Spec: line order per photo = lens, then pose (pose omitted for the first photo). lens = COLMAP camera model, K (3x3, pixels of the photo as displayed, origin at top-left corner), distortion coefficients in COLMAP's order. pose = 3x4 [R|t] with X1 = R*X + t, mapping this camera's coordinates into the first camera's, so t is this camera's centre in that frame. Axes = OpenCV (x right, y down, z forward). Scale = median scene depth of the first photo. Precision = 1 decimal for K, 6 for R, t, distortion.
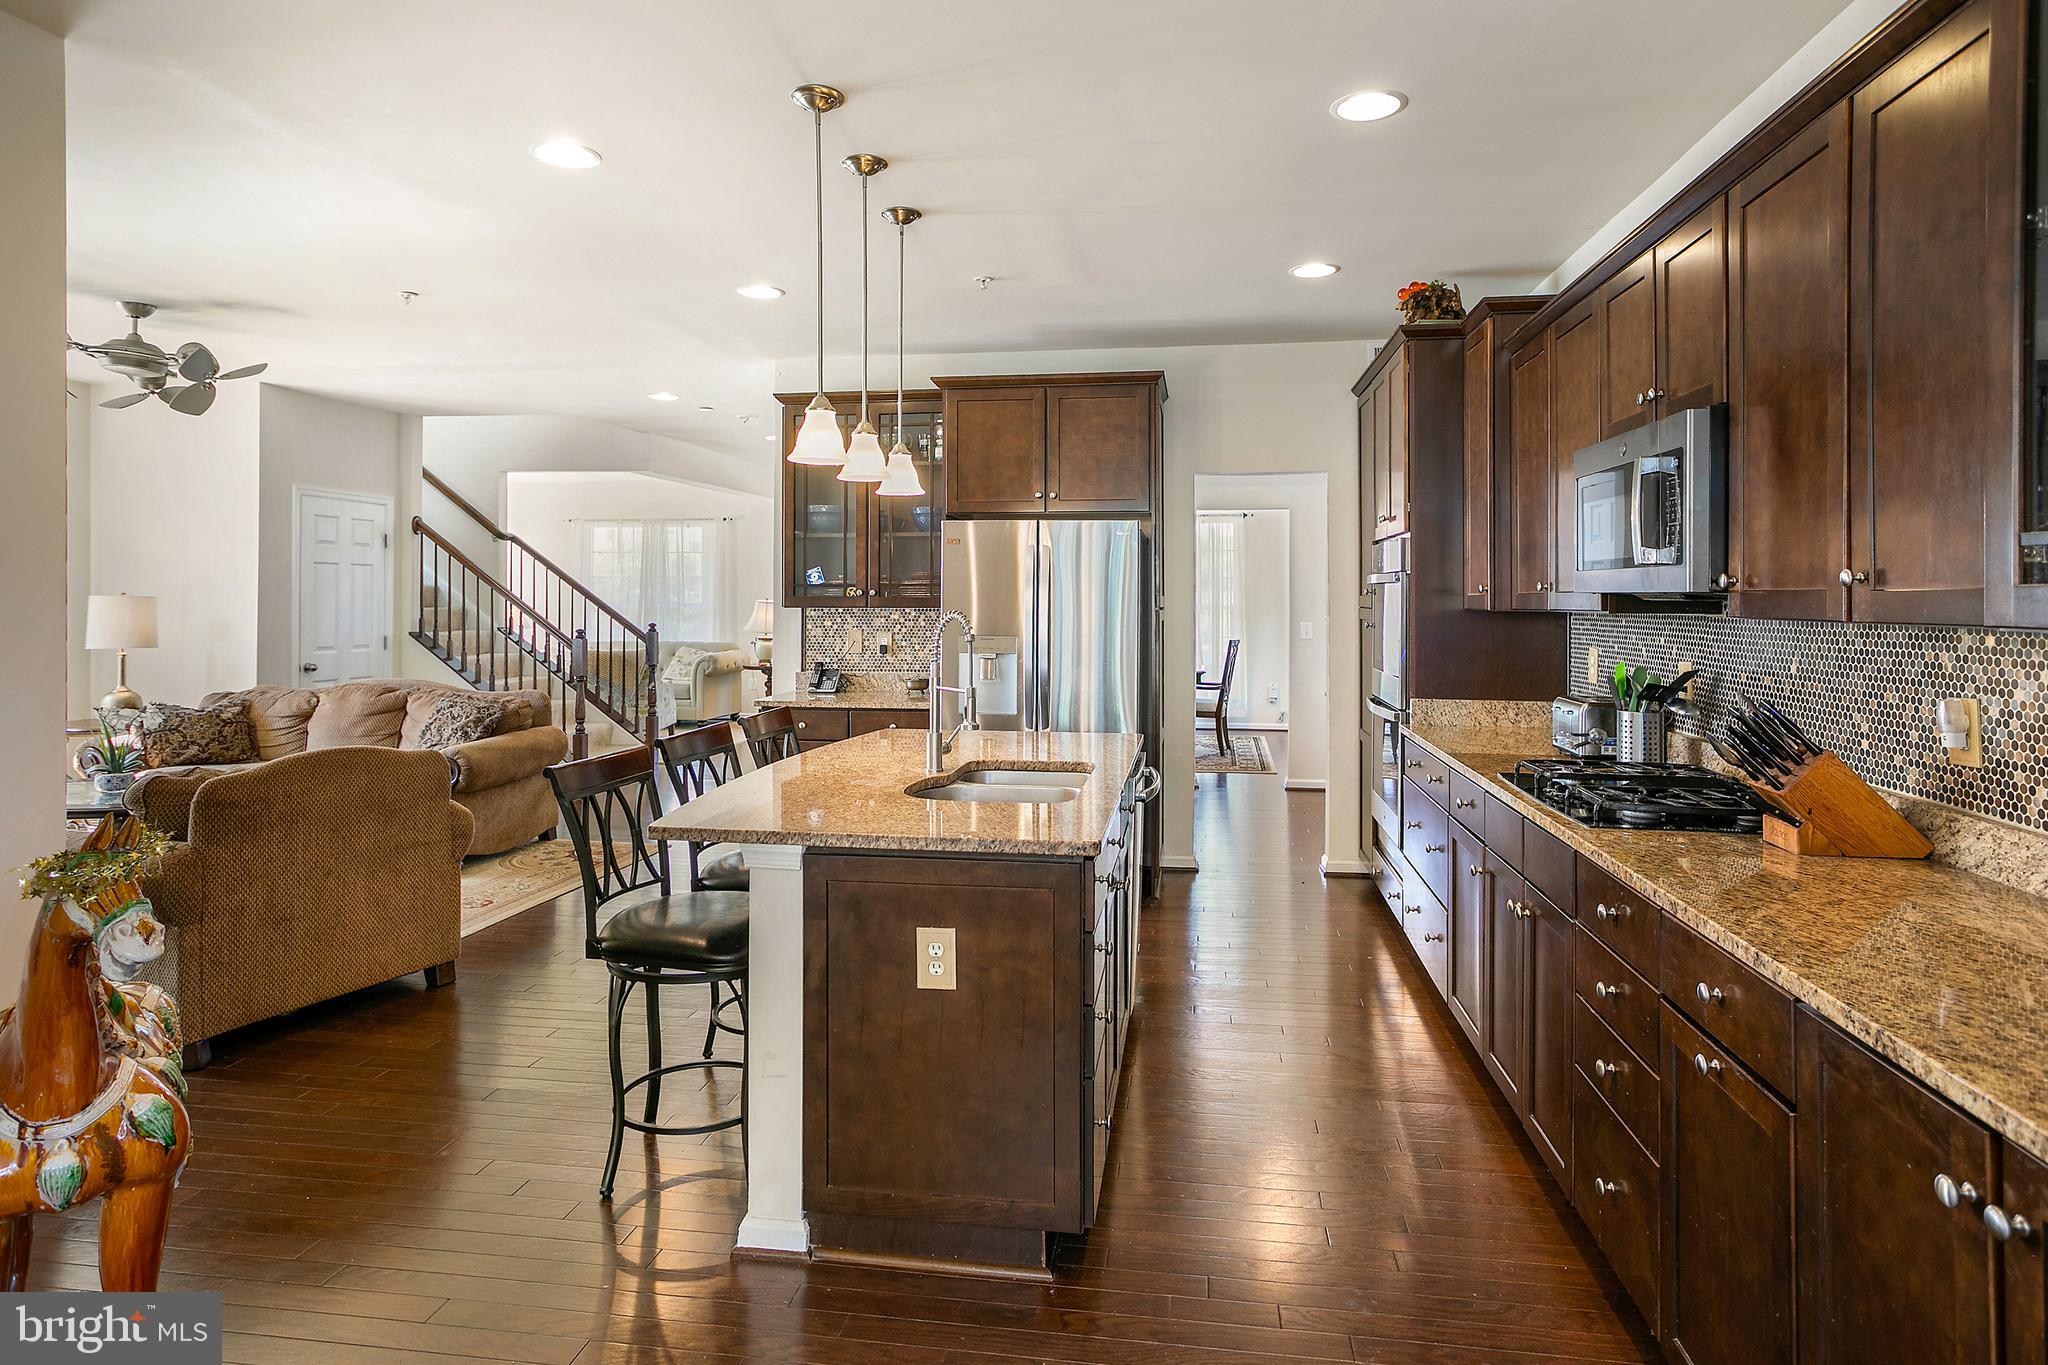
lens RADIAL K [[1144.6, 0, 1043.0], [0, 1144.6, 588.8], [0, 0, 1]] dist [-0.033819, 0.029999]
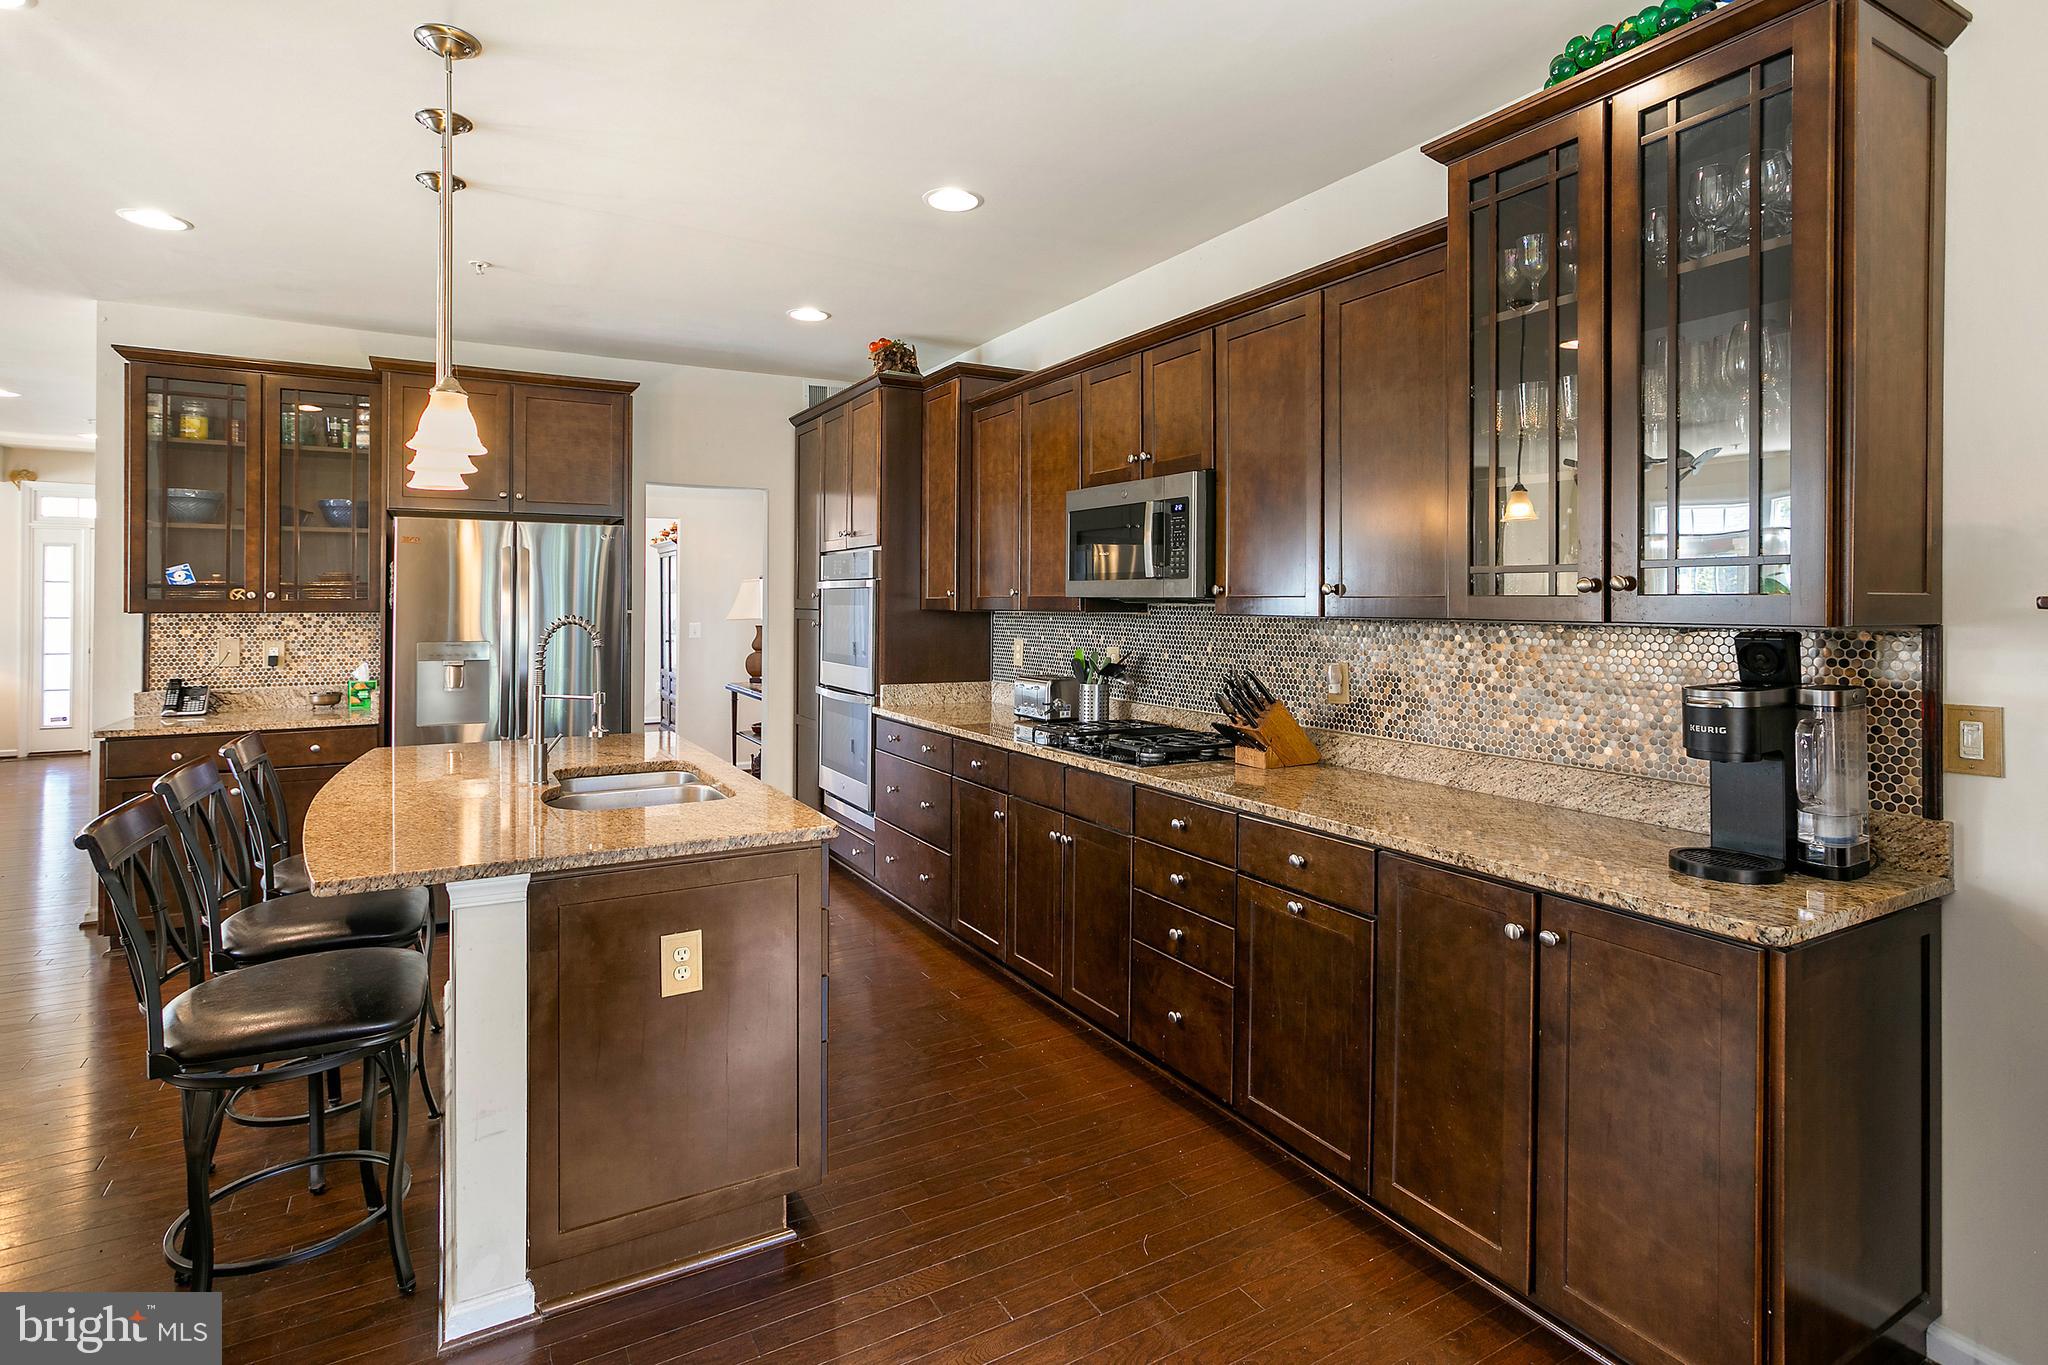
lens RADIAL K [[1019.1, 0, 1023.3], [0, 1019.1, 603.0], [0, 0, 1]] dist [-0.032879, 0.018659]
pose [[0.779608, -0.002018, 0.626265, -0.290156], [-0.004870, 0.999945, 0.009285, -0.000865], [-0.626249, -0.010289, 0.779555, 0.087160]]
